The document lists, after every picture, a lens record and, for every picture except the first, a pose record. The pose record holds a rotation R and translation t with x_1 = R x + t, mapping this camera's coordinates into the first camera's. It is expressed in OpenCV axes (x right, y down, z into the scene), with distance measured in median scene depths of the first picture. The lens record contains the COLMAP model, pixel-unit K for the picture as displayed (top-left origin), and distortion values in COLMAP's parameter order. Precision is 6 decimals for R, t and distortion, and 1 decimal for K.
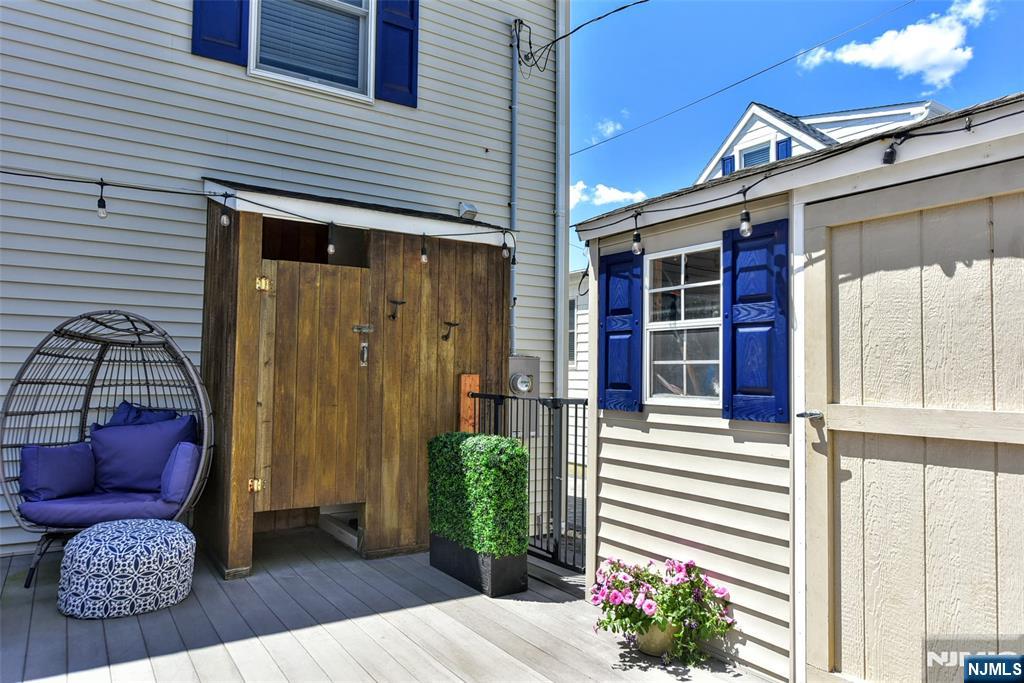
lens RADIAL K [[689.9, 0, 519.8], [0, 689.9, 344.3], [0, 0, 1]] dist [-0.000033, 0.000248]
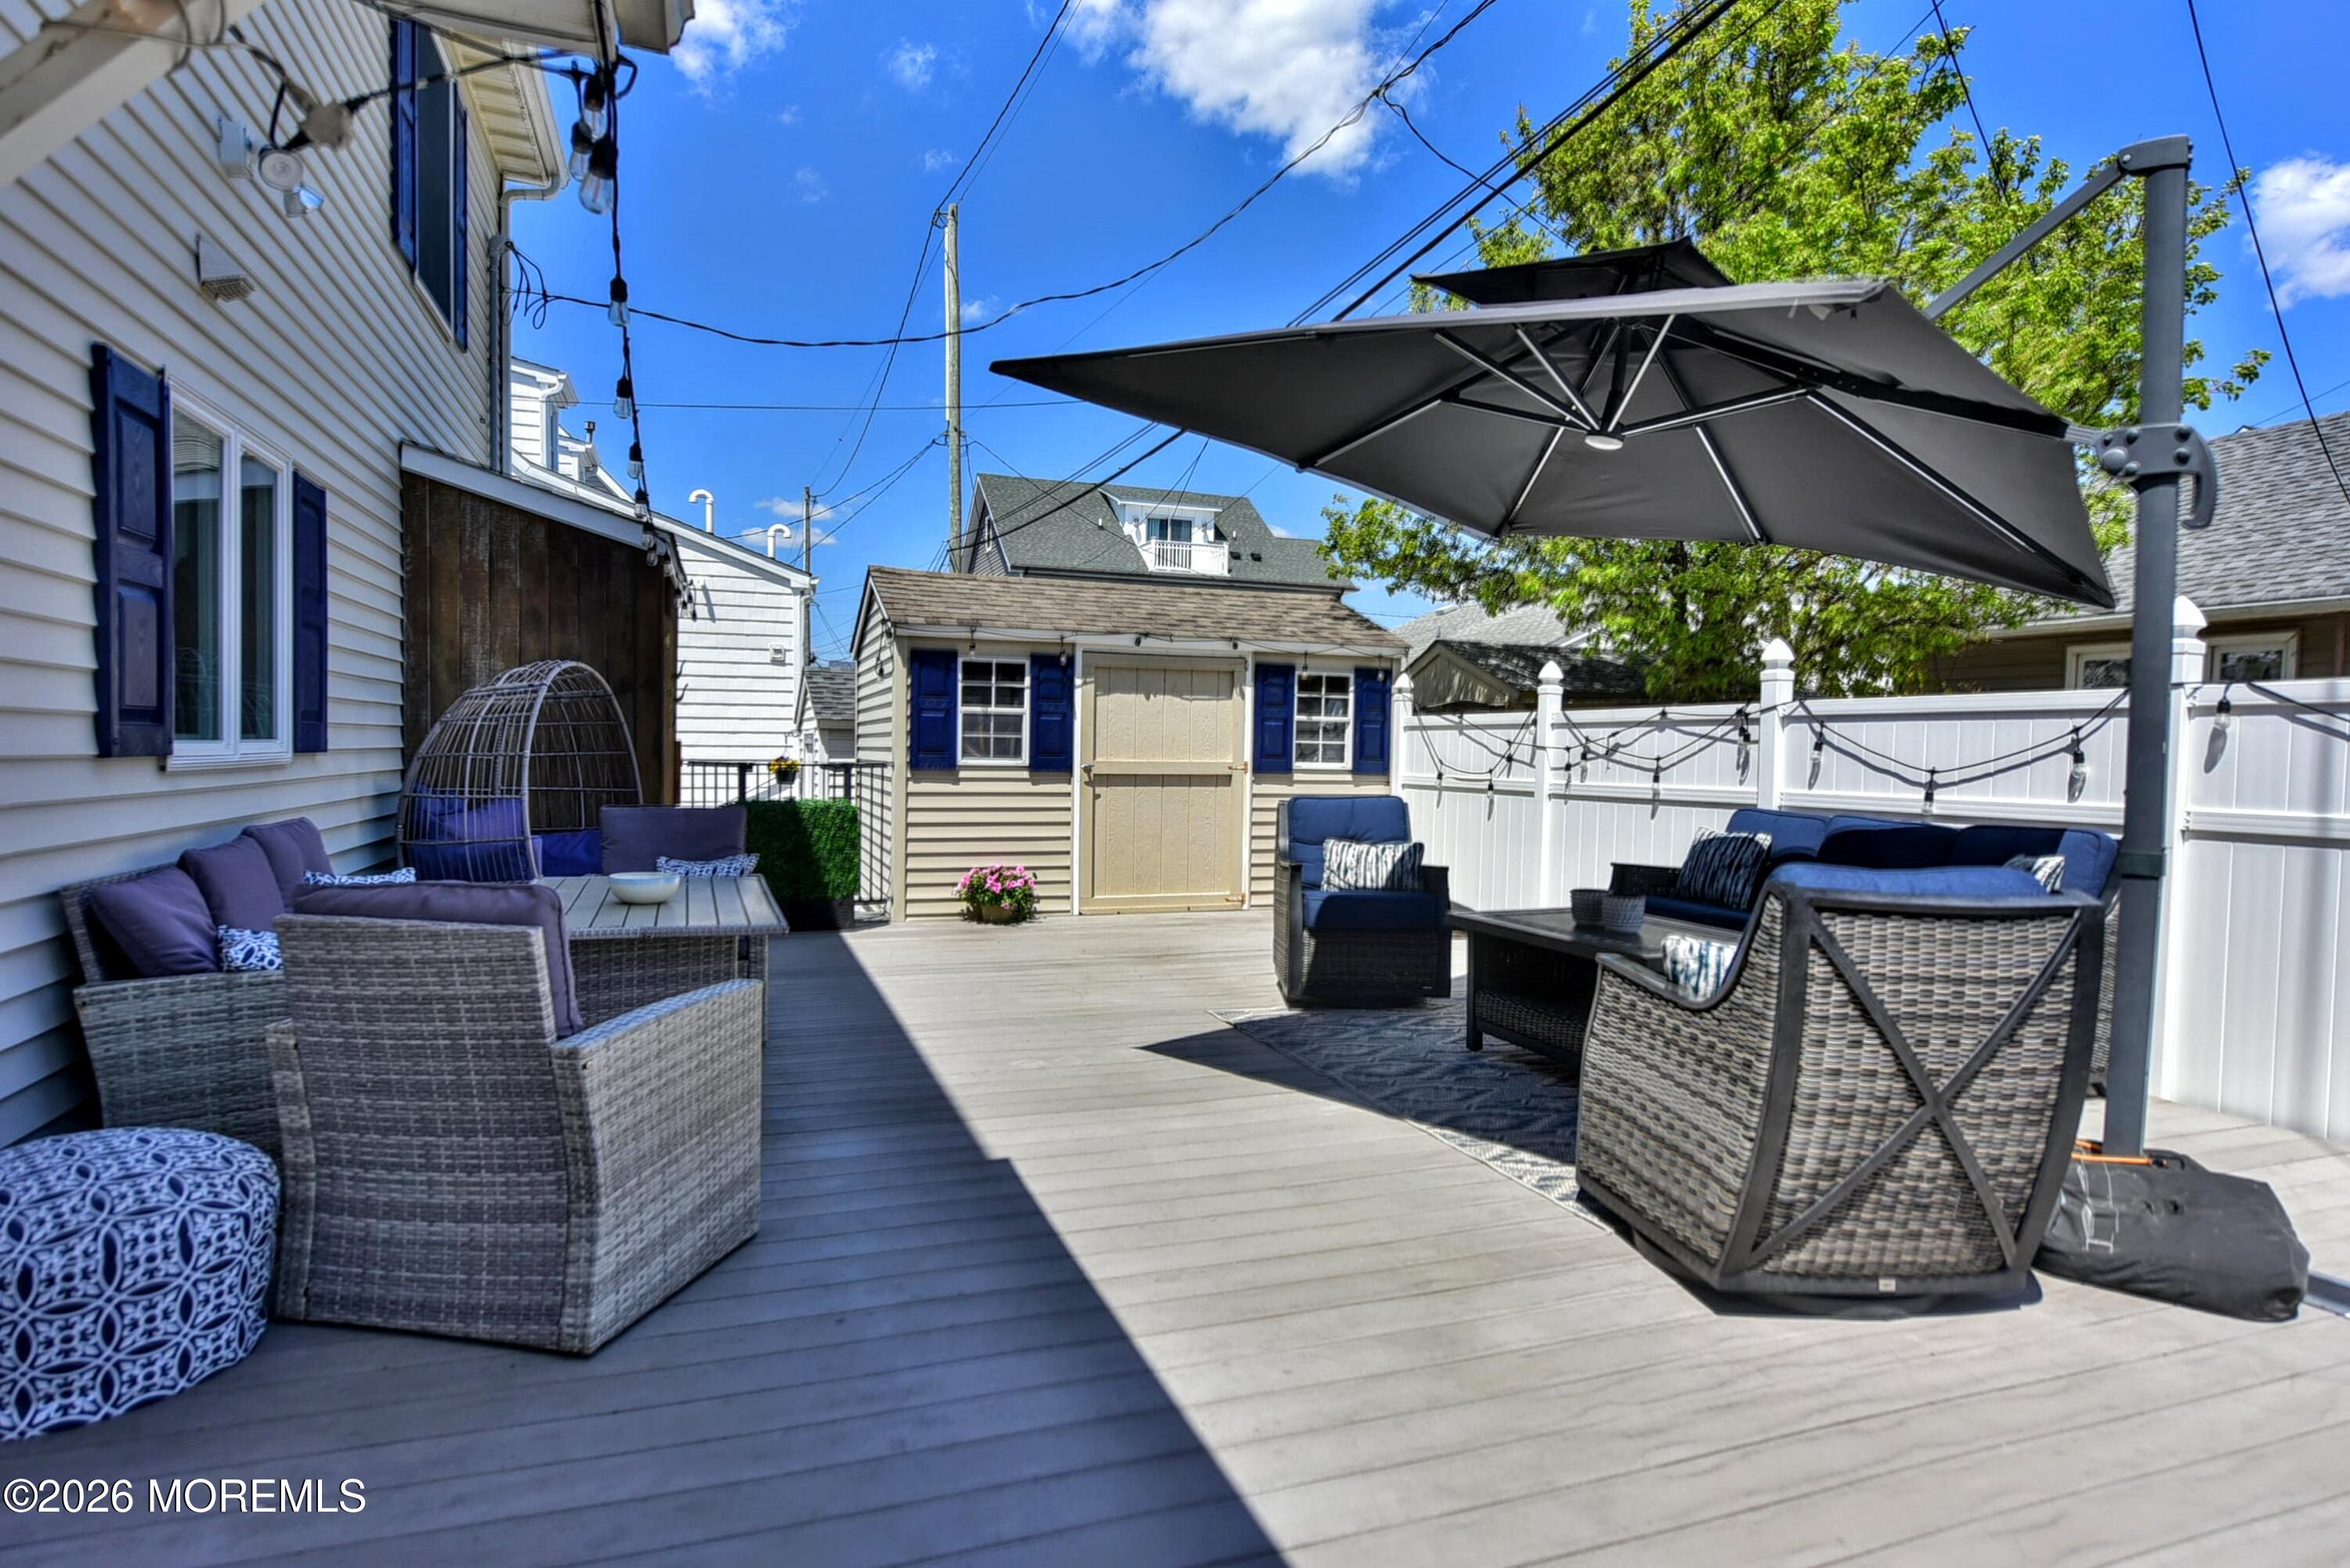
lens RADIAL K [[1253.5, 0, 1168.8], [0, 1253.5, 804.1], [0, 0, 1]] dist [-0.012519, 0.001023]
pose [[0.235762, -0.052073, 0.970415, -2.457158], [-0.056671, 0.996127, 0.067221, -0.031630], [-0.970157, -0.070843, 0.231898, -0.010308]]
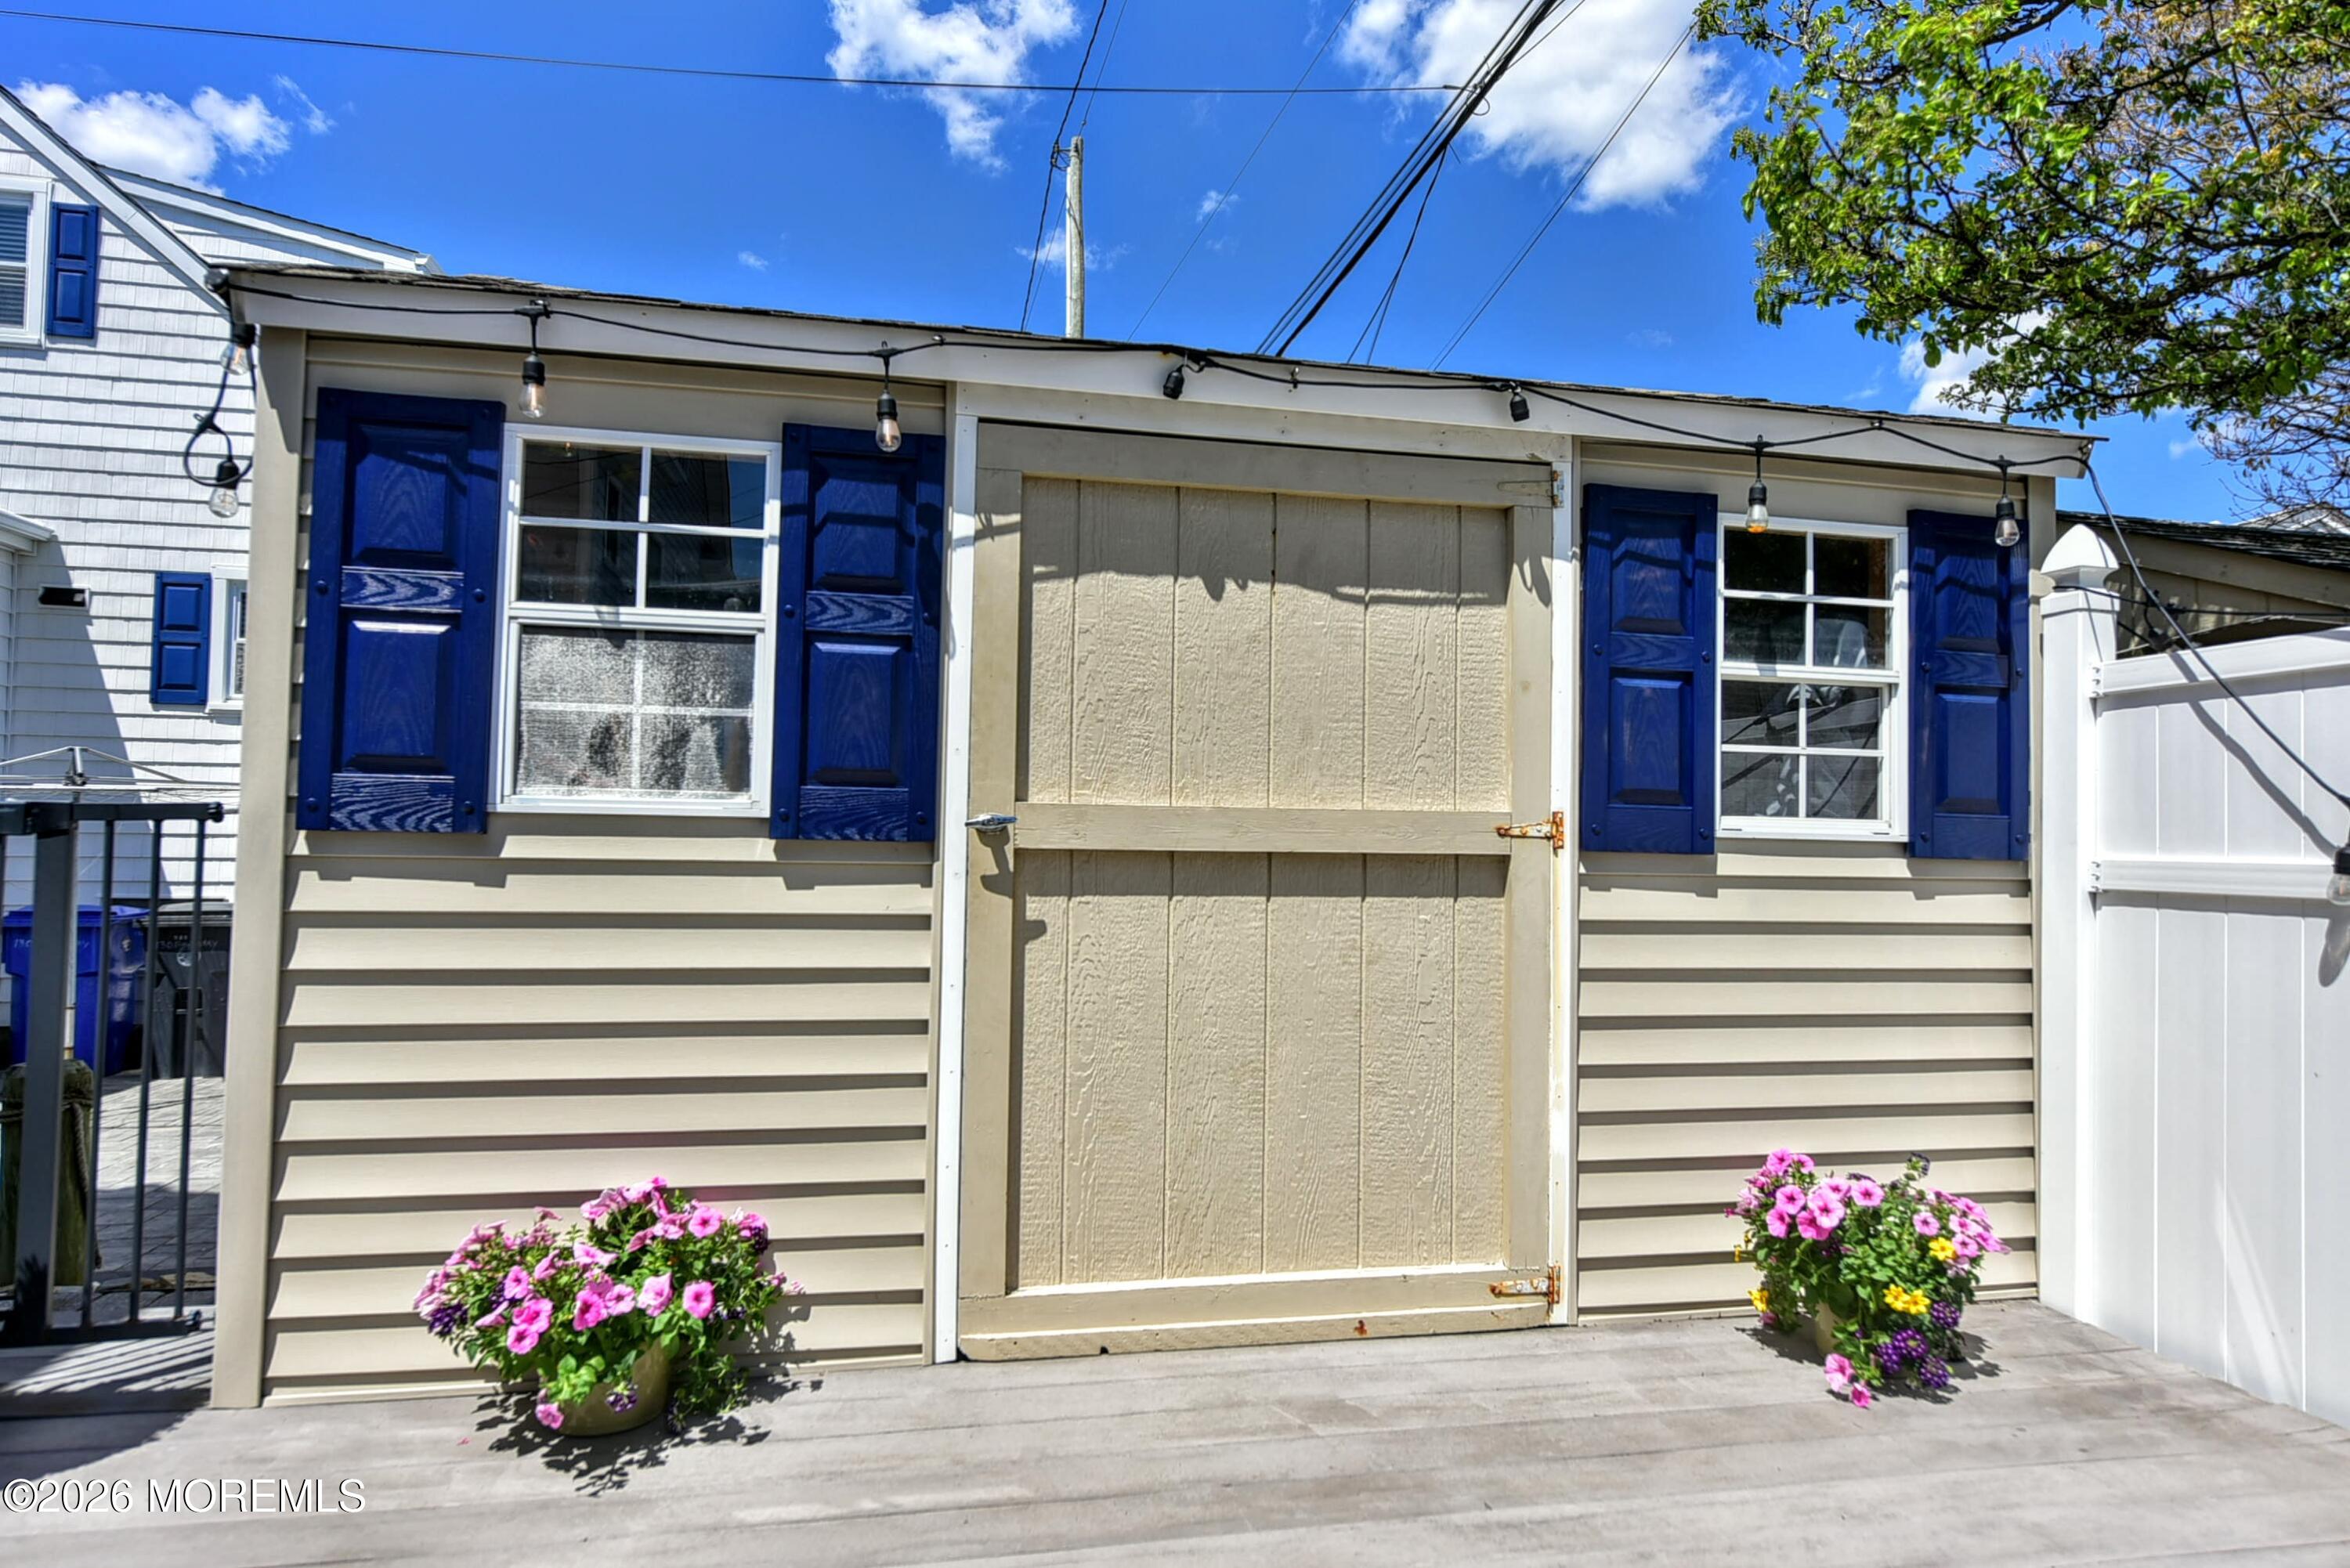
lens RADIAL K [[1348.8, 0, 1165.6], [0, 1348.8, 787.1], [0, 0, 1]] dist [-0.004478, 0.001680]
pose [[0.377400, 0.028378, 0.925615, -0.415717], [-0.053771, 0.998515, -0.008689, 0.066928], [-0.924488, -0.046492, 0.378366, 0.423146]]
